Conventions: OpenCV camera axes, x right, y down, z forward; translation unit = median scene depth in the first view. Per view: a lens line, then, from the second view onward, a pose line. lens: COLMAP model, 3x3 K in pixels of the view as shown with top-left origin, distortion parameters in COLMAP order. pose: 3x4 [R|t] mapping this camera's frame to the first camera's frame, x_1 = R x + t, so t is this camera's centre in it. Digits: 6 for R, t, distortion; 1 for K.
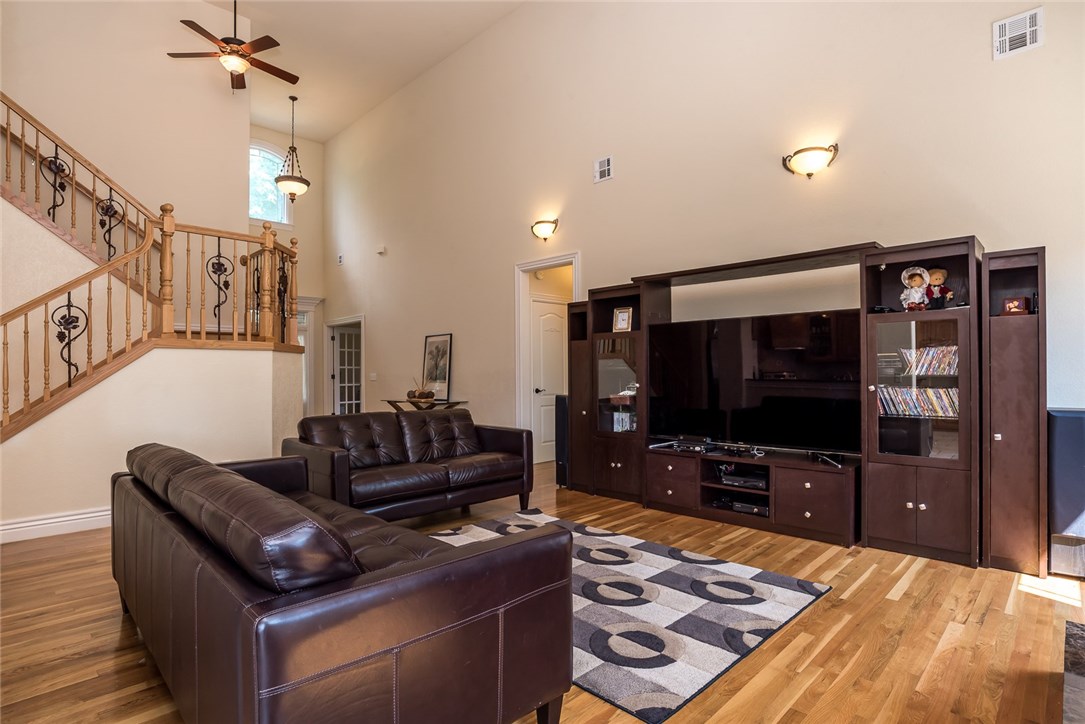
lens RADIAL K [[555.3, 0, 540.4], [0, 555.3, 365.6], [0, 0, 1]] dist [-0.052244, 0.023945]
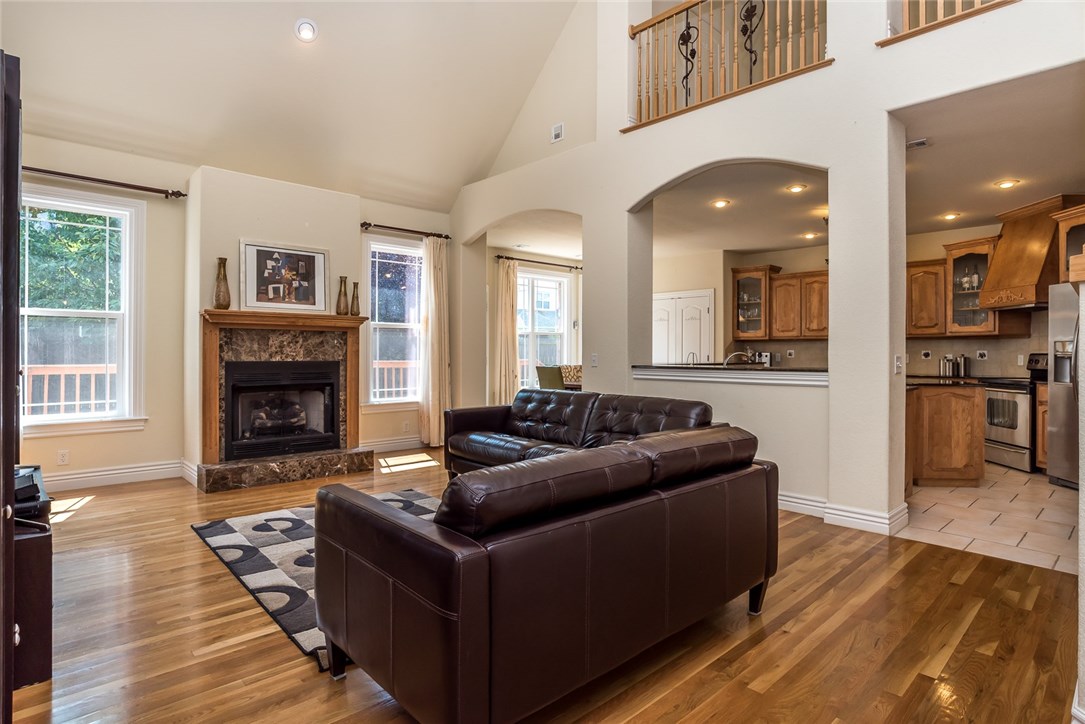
lens RADIAL K [[576.8, 0, 575.3], [0, 576.8, 352.0], [0, 0, 1]] dist [-0.030025, 0.000377]
pose [[-0.999977, 0.000303, 0.006745, -0.247561], [0.000252, 0.999972, -0.007546, 0.016701], [-0.006747, -0.007544, -0.999949, 1.643891]]
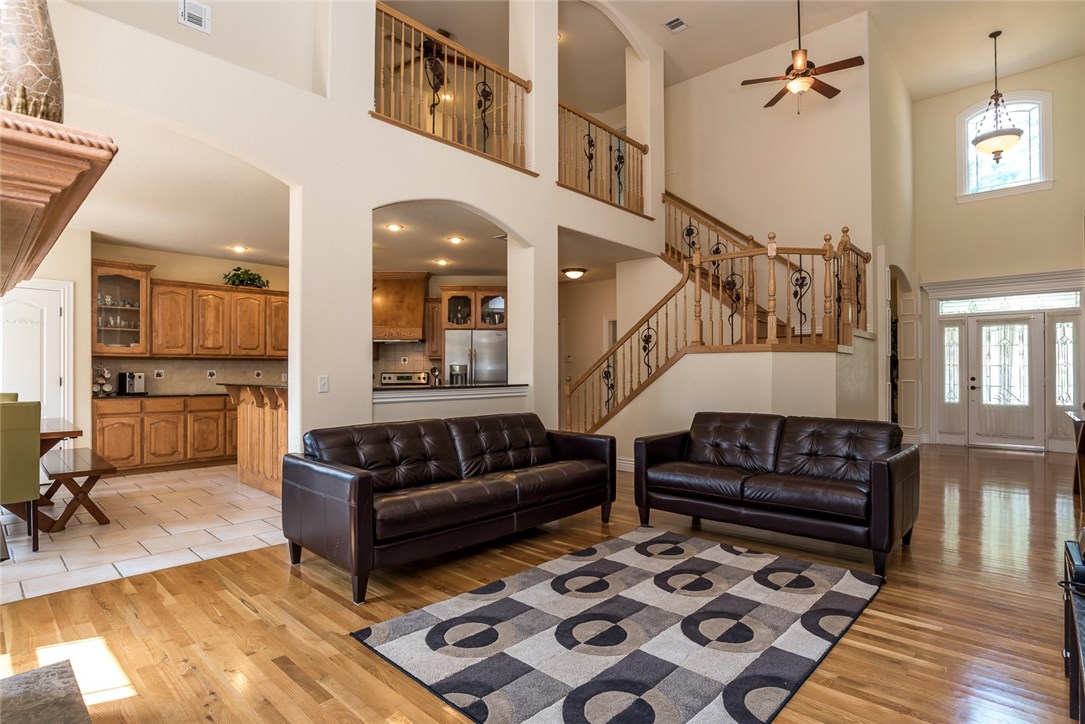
lens RADIAL K [[555.3, 0, 540.4], [0, 555.3, 365.6], [0, 0, 1]] dist [-0.052244, 0.023945]
pose [[0.035075, -0.007098, -0.999359, 0.710467], [0.009571, 0.999931, -0.006766, 0.003411], [0.999339, -0.009328, 0.035141, 0.639001]]
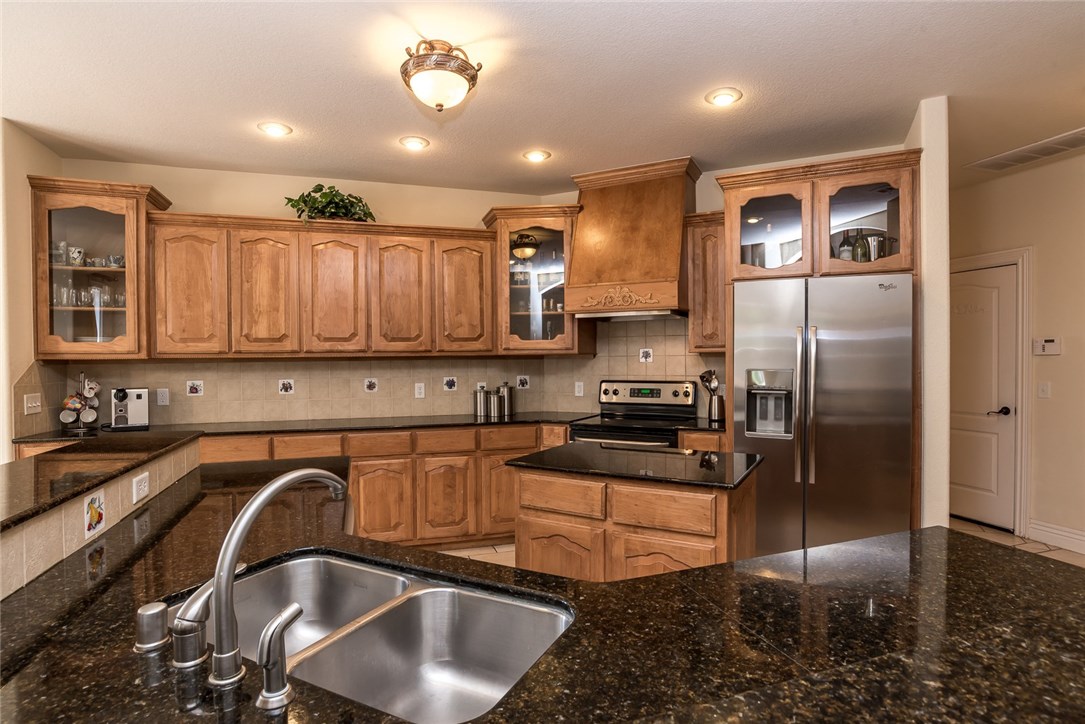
lens RADIAL K [[555.3, 0, 540.4], [0, 555.3, 365.6], [0, 0, 1]] dist [-0.052244, 0.023945]
pose [[-0.459214, 0.021664, -0.888062, -0.461307], [0.015536, 0.999746, 0.016354, -0.038563], [0.888190, -0.006287, -0.459434, 0.485958]]
